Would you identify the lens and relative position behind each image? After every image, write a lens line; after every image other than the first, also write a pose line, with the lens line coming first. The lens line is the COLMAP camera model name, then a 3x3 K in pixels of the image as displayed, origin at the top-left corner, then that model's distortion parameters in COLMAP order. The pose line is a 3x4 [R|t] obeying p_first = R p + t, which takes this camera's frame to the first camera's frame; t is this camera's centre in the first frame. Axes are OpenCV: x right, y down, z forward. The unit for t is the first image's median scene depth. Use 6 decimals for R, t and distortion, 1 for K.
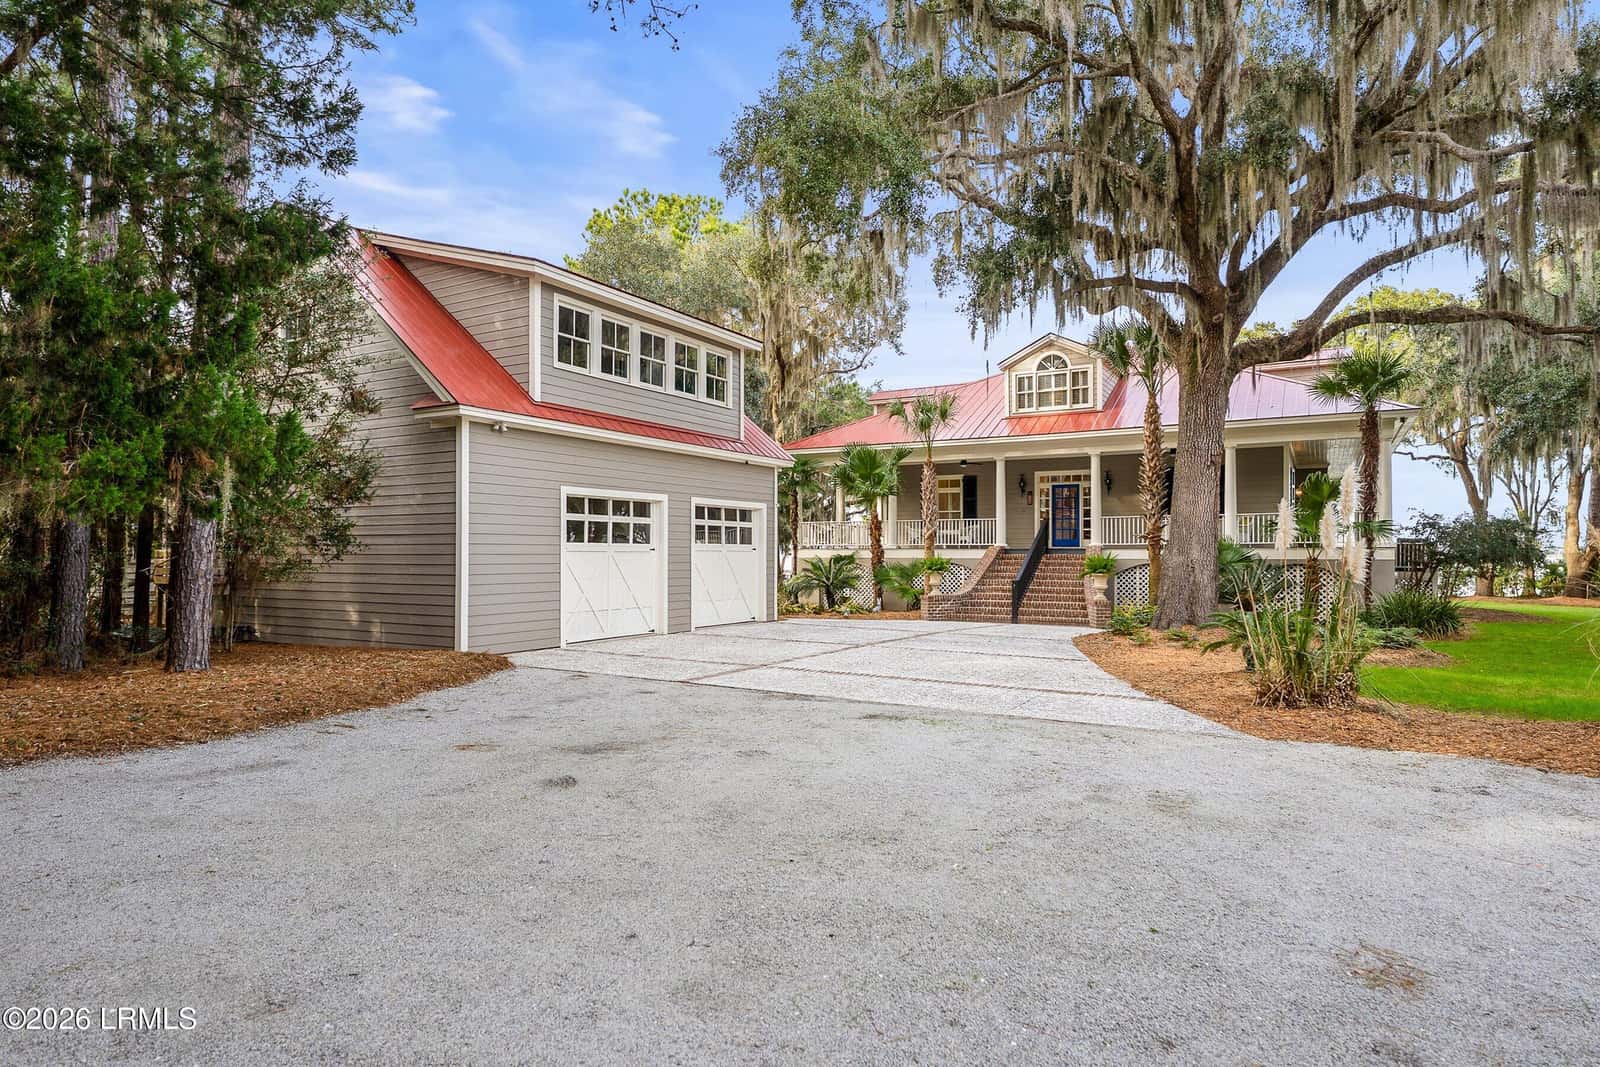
lens RADIAL K [[901.2, 0, 795.8], [0, 901.2, 541.8], [0, 0, 1]] dist [-0.028184, -0.002360]
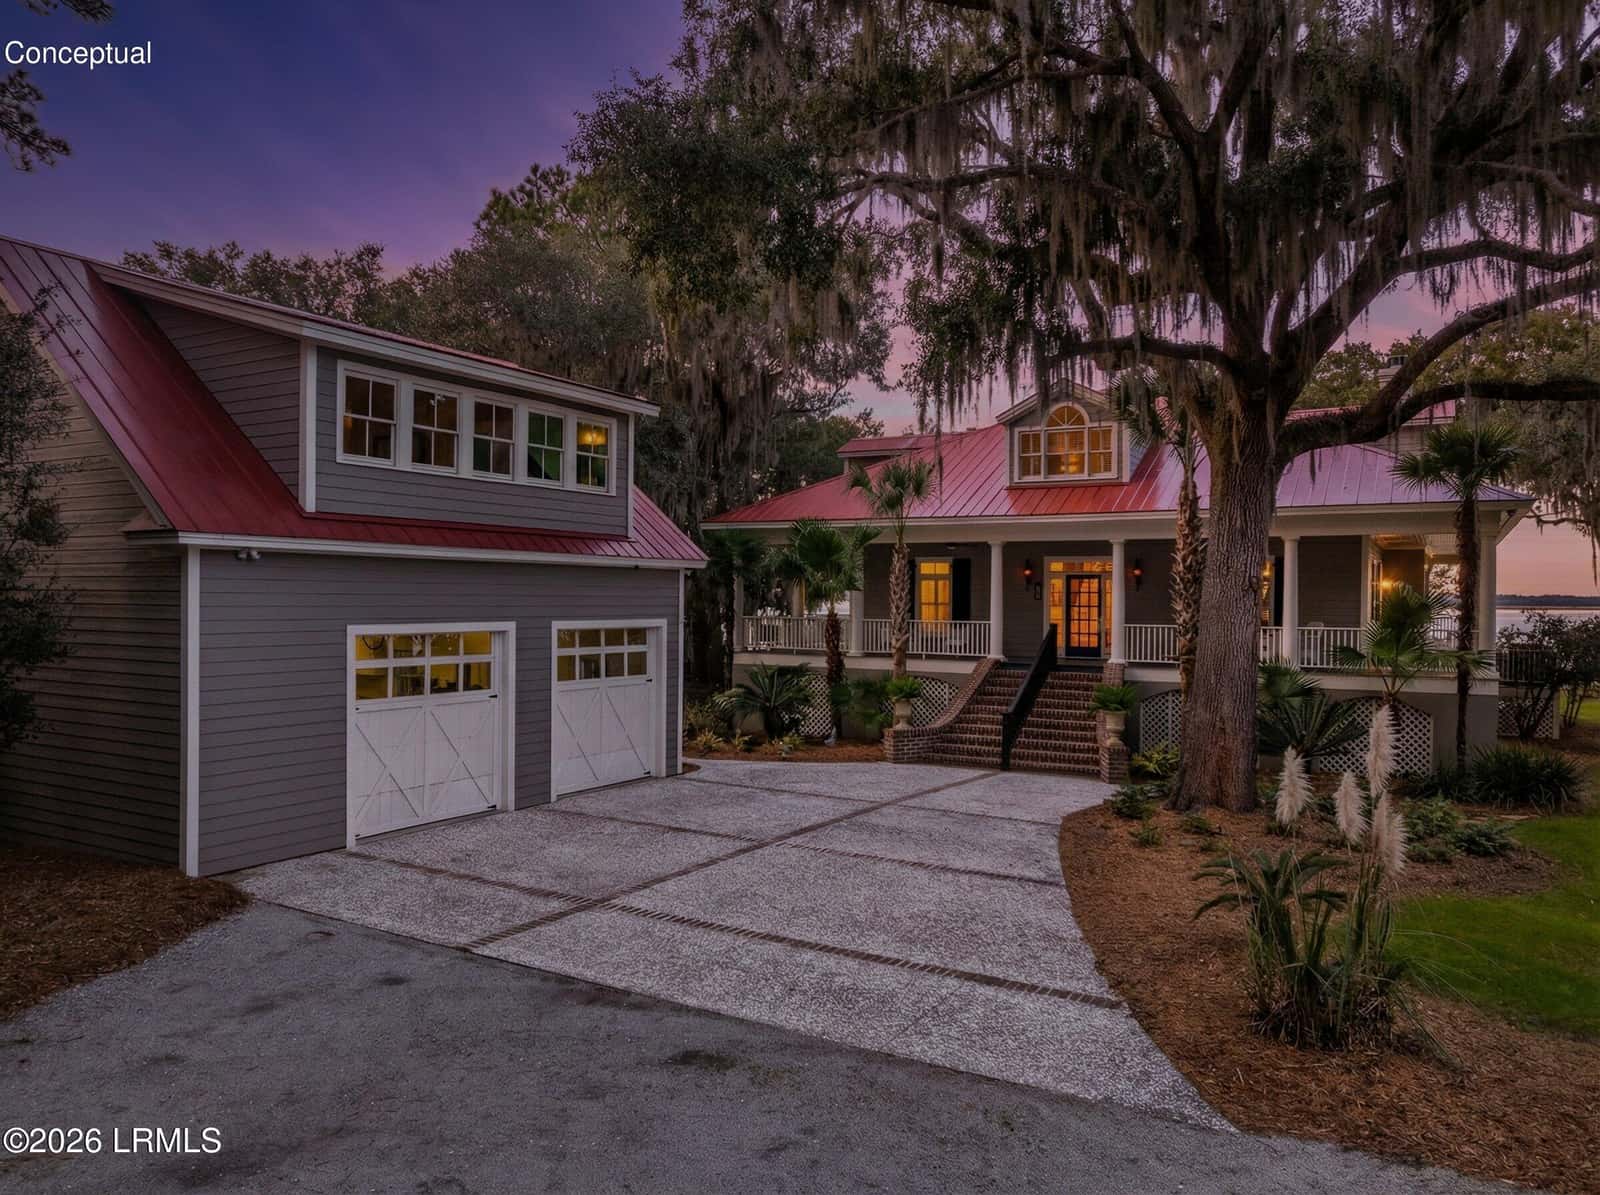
lens RADIAL K [[1123.8, 0, 816.7], [0, 1123.8, 594.7], [0, 0, 1]] dist [-0.043769, -0.000616]
pose [[0.999767, 0.007881, 0.020115, 0.081292], [-0.008095, 0.999911, 0.010584, -0.082240], [-0.020030, -0.010744, 0.999742, 0.077204]]
